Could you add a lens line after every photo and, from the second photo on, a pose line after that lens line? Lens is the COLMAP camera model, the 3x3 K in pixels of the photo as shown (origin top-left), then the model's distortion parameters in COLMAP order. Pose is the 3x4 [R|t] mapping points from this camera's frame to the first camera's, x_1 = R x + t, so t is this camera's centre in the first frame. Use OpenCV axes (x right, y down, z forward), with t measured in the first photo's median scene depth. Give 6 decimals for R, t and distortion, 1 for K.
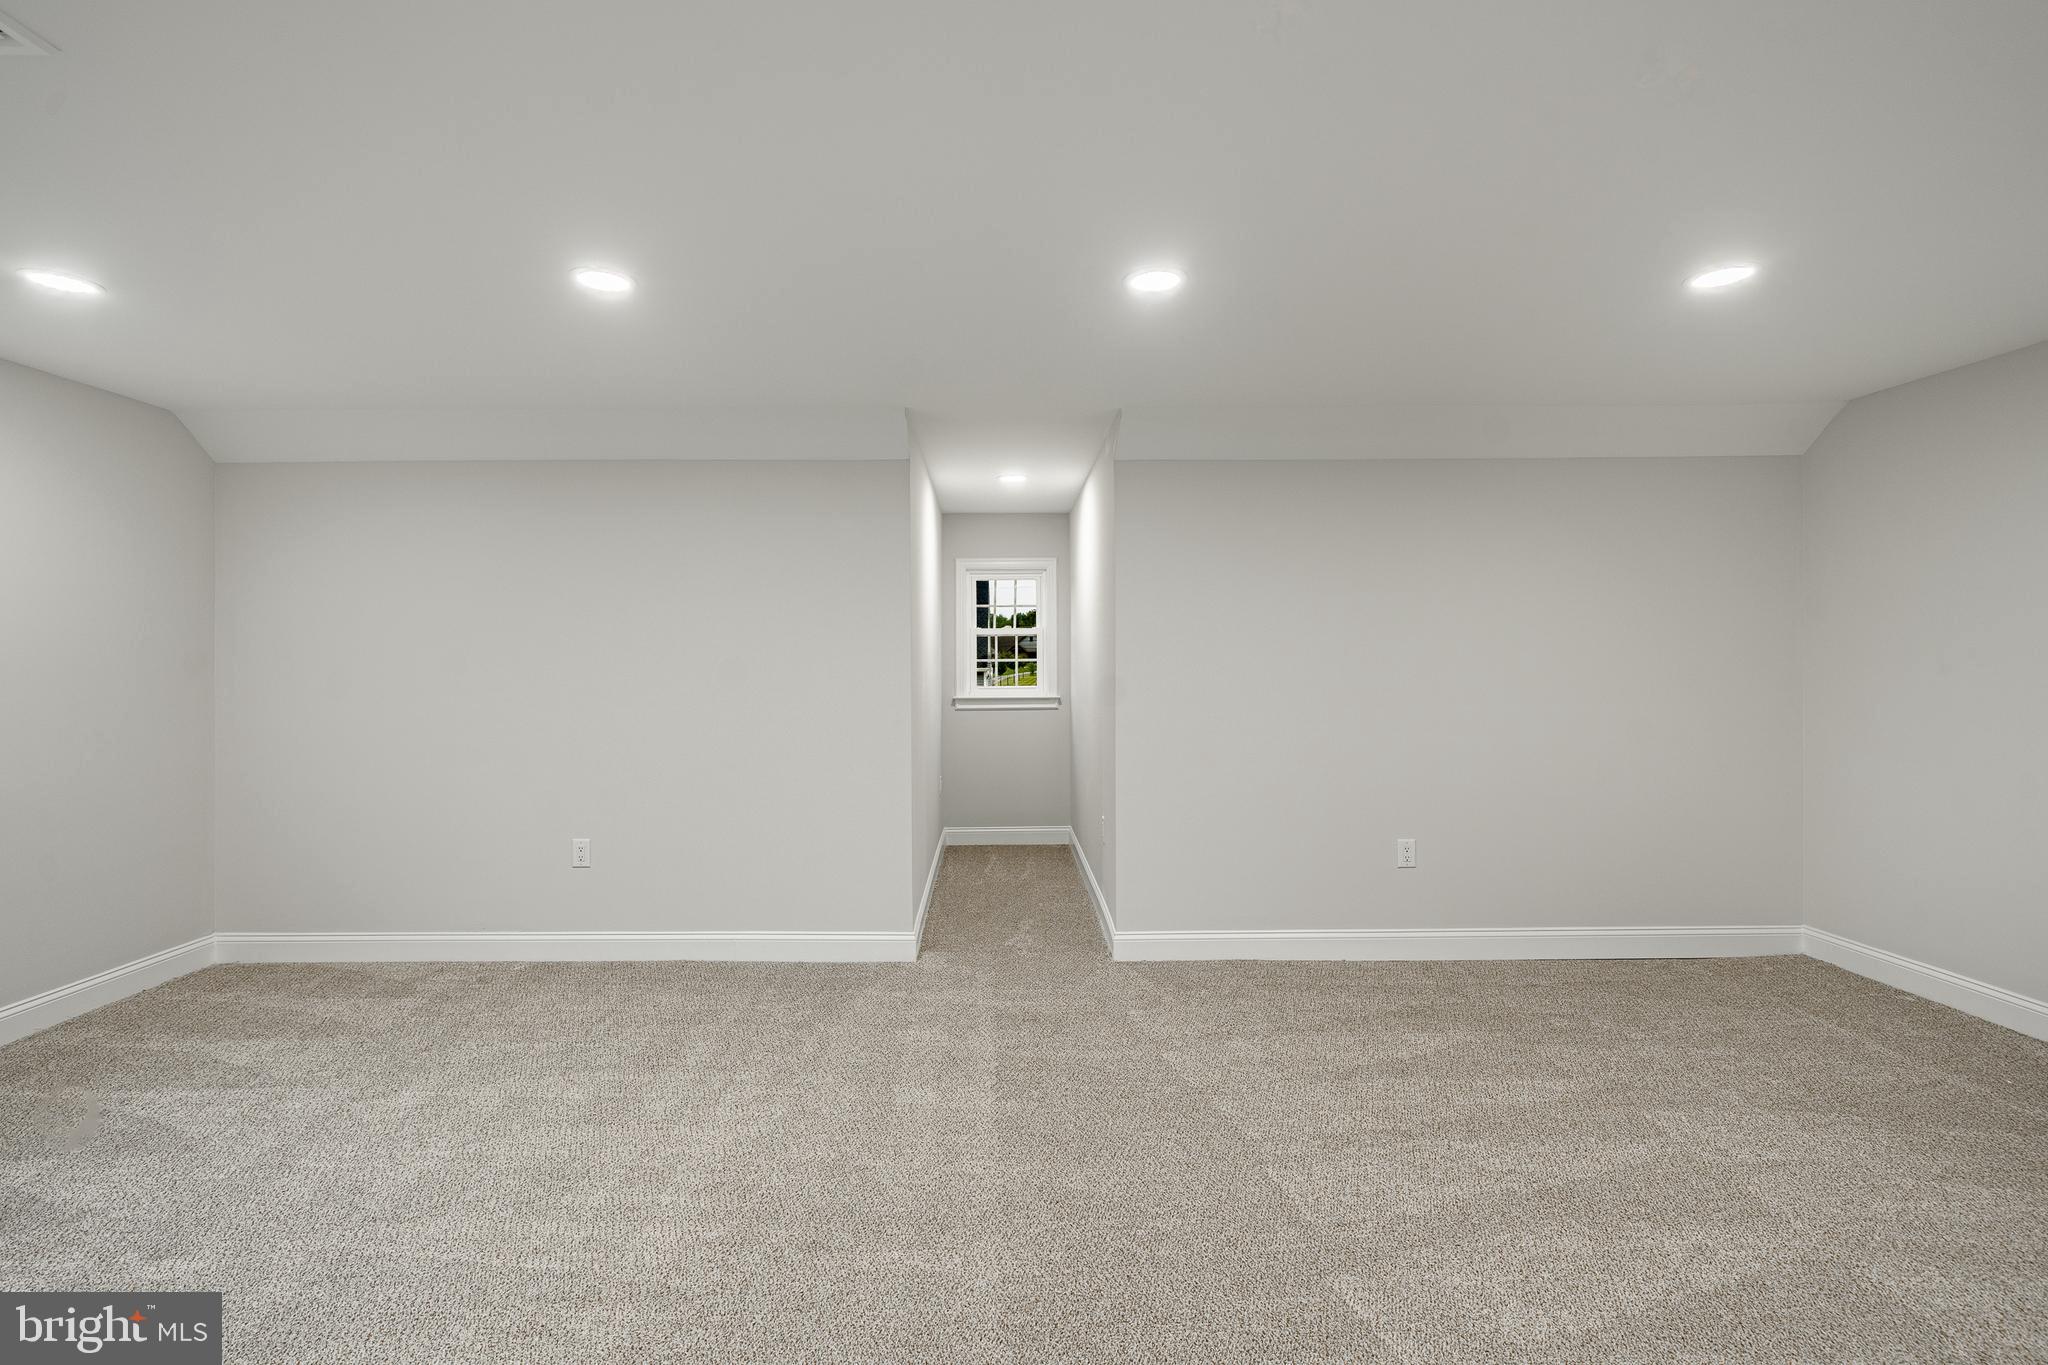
lens RADIAL K [[924.7, 0, 1024.0], [0, 924.7, 682.5], [0, 0, 1]] dist [-0.000931, -0.000191]
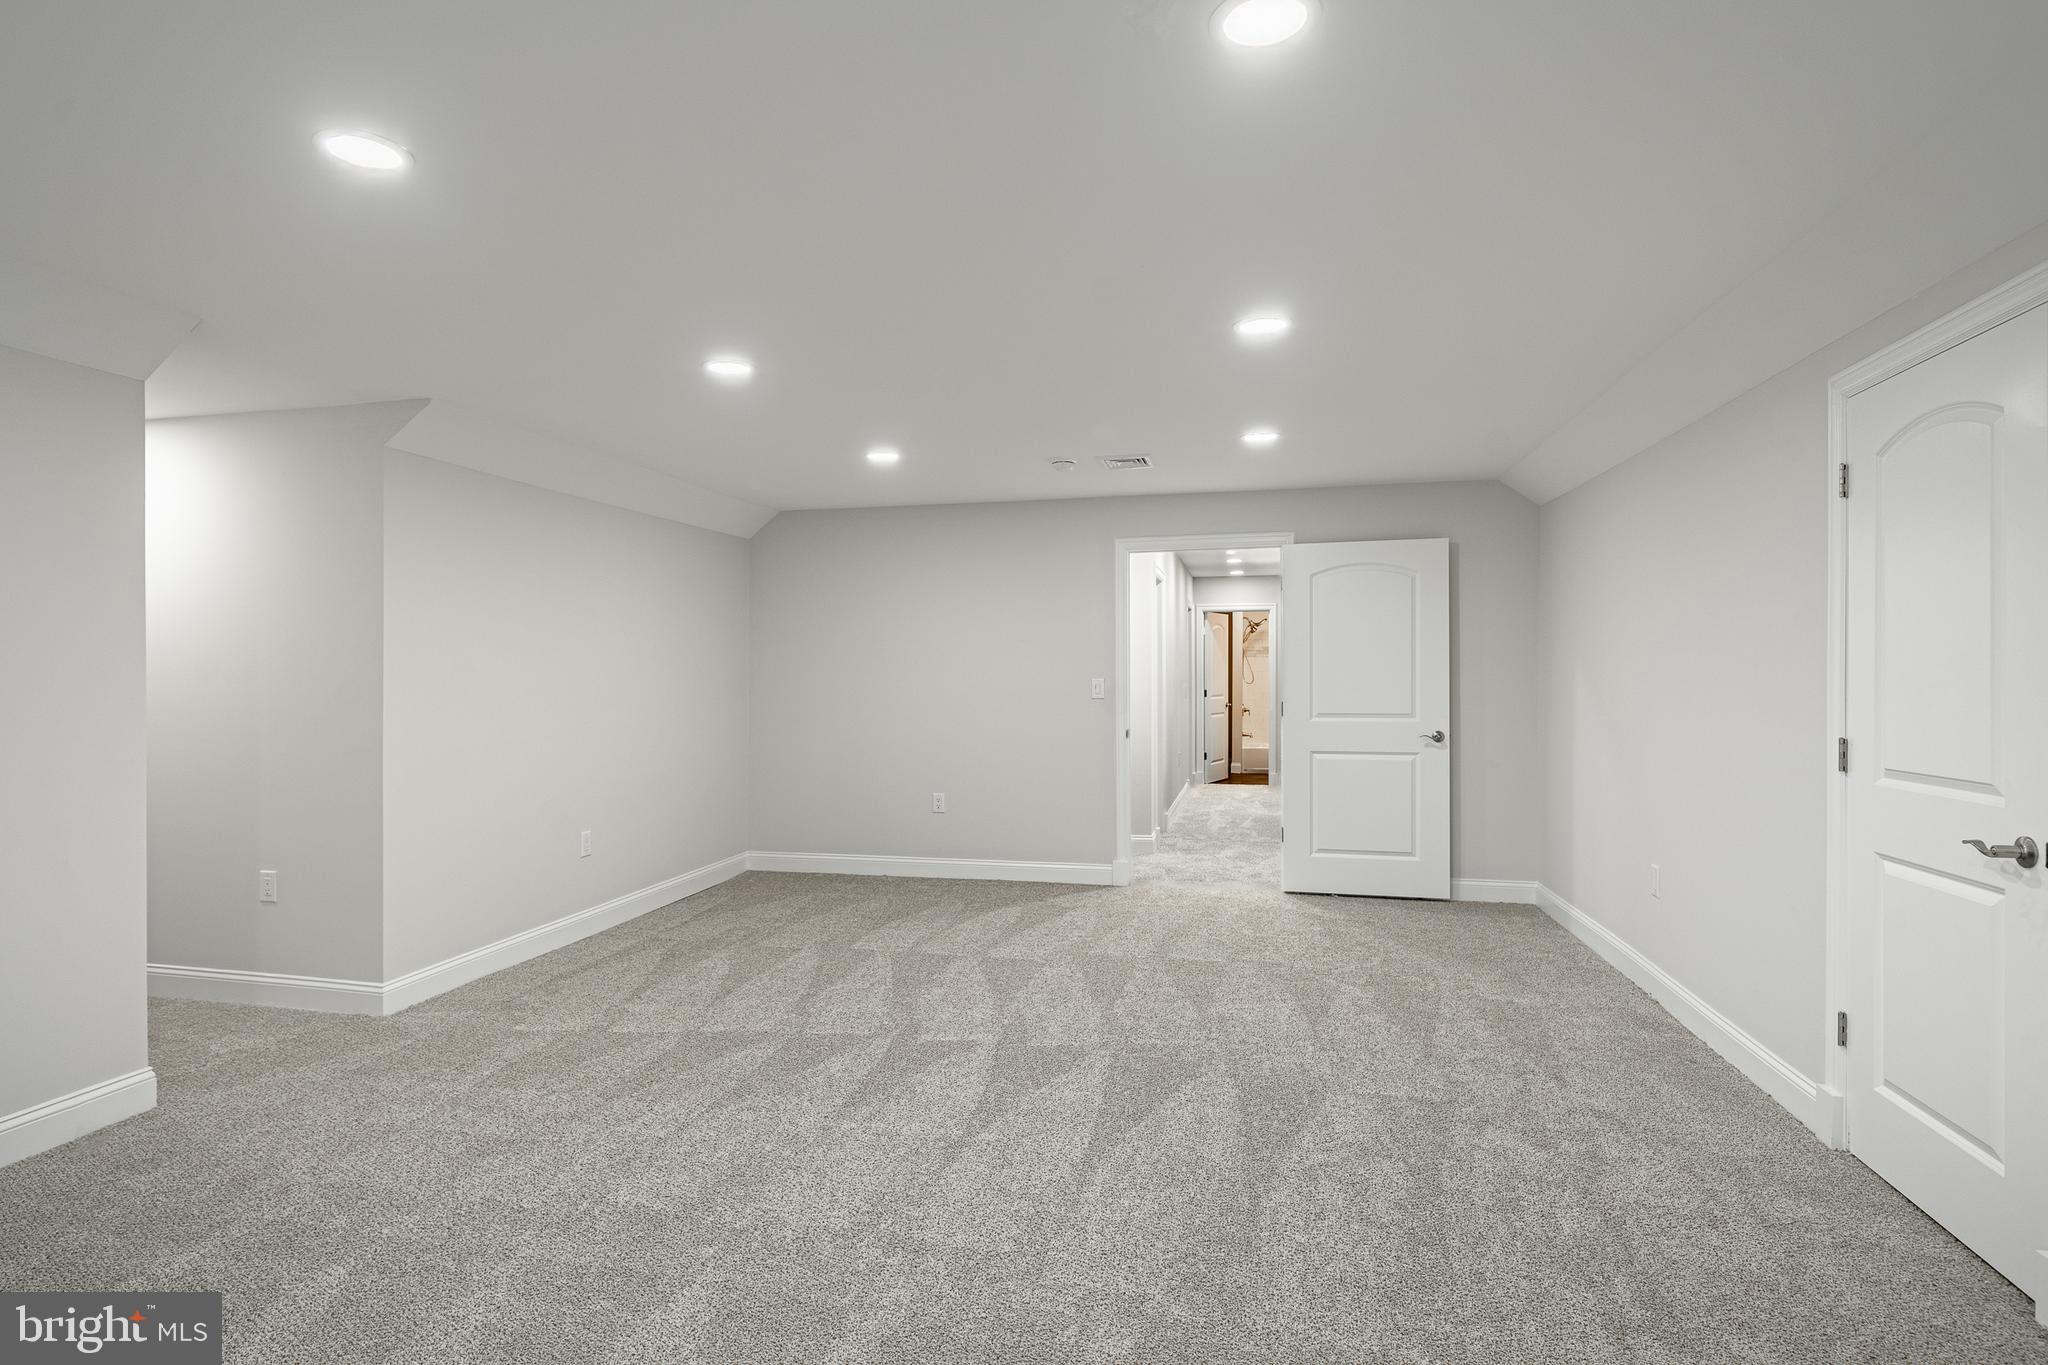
lens RADIAL K [[1023.2, 0, 1024.0], [0, 1023.2, 682.5], [0, 0, 1]] dist [-0.000250, 0.000037]
pose [[0.223845, -0.002546, 0.974621, -0.767144], [0.022798, 0.999737, -0.002624, 0.003735], [-0.974358, 0.022807, 0.223844, 0.208741]]
